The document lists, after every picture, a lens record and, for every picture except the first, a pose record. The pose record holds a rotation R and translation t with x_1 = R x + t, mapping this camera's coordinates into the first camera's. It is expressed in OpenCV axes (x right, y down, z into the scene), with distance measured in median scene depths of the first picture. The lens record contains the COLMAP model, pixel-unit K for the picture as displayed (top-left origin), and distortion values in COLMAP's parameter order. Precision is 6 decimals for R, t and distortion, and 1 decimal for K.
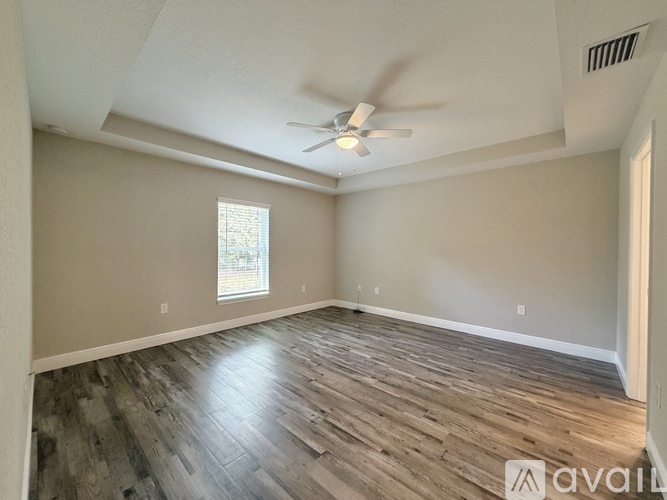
lens RADIAL K [[266.2, 0, 334.0], [0, 266.2, 249.4], [0, 0, 1]] dist [-0.000768, 0.000051]
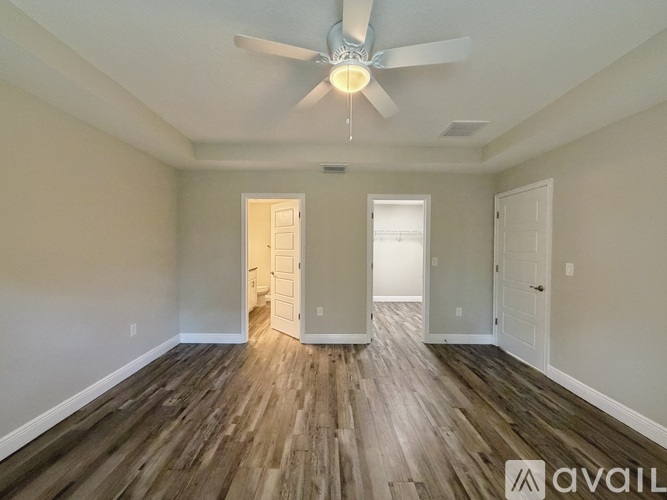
lens RADIAL K [[266.2, 0, 333.5], [0, 266.2, 247.0], [0, 0, 1]] dist [-0.000768, 0.000051]
pose [[-0.681789, -0.014481, 0.731406, -0.359390], [-0.006451, 0.999884, 0.013784, -0.043487], [-0.731521, 0.004680, -0.681803, 1.438293]]
